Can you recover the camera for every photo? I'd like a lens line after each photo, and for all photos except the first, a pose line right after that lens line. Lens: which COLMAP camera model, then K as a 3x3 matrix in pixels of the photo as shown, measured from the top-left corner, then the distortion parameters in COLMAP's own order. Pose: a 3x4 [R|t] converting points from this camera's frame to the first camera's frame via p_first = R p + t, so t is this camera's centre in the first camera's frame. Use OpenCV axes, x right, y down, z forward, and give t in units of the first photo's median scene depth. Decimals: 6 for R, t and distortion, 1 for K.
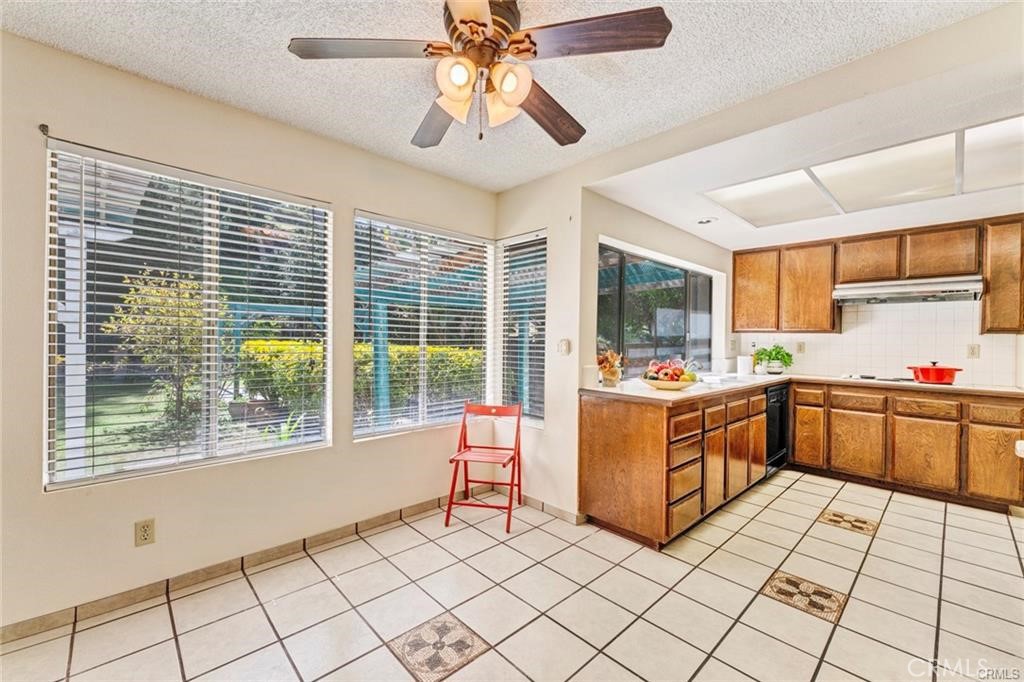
lens RADIAL K [[415.5, 0, 511.4], [0, 415.5, 339.2], [0, 0, 1]] dist [-0.001345, -0.000325]
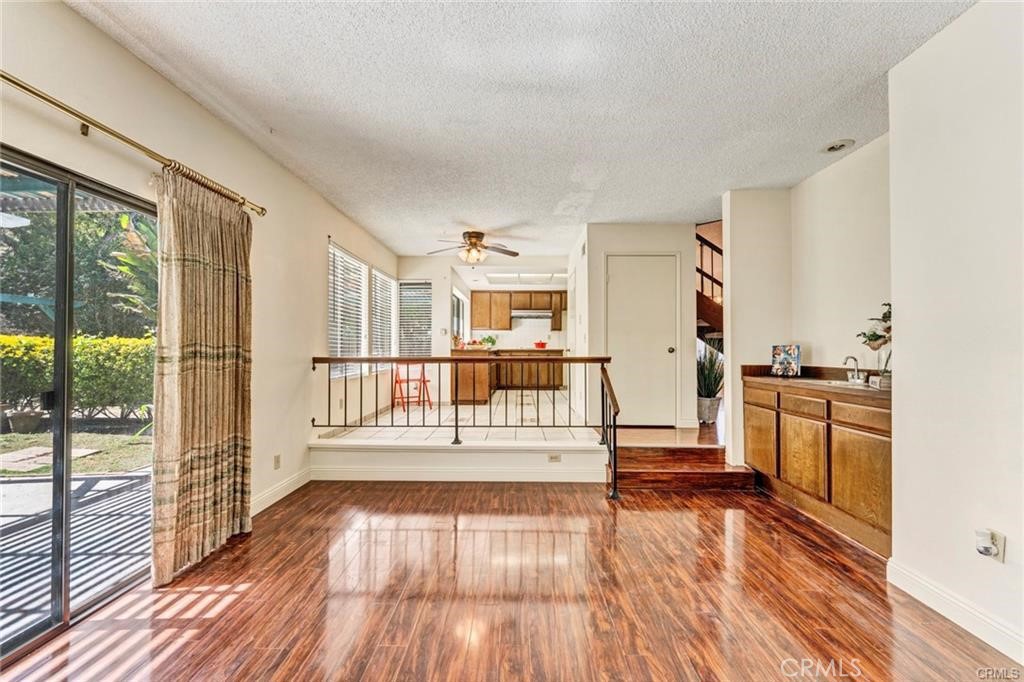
lens RADIAL K [[415.5, 0, 511.7], [0, 415.5, 341.2], [0, 0, 1]] dist [-0.001345, -0.000325]
pose [[0.685367, -0.003267, 0.728190, -0.957041], [0.007061, 0.999973, -0.002159, 0.054059], [-0.728163, 0.006622, 0.685372, -0.639991]]
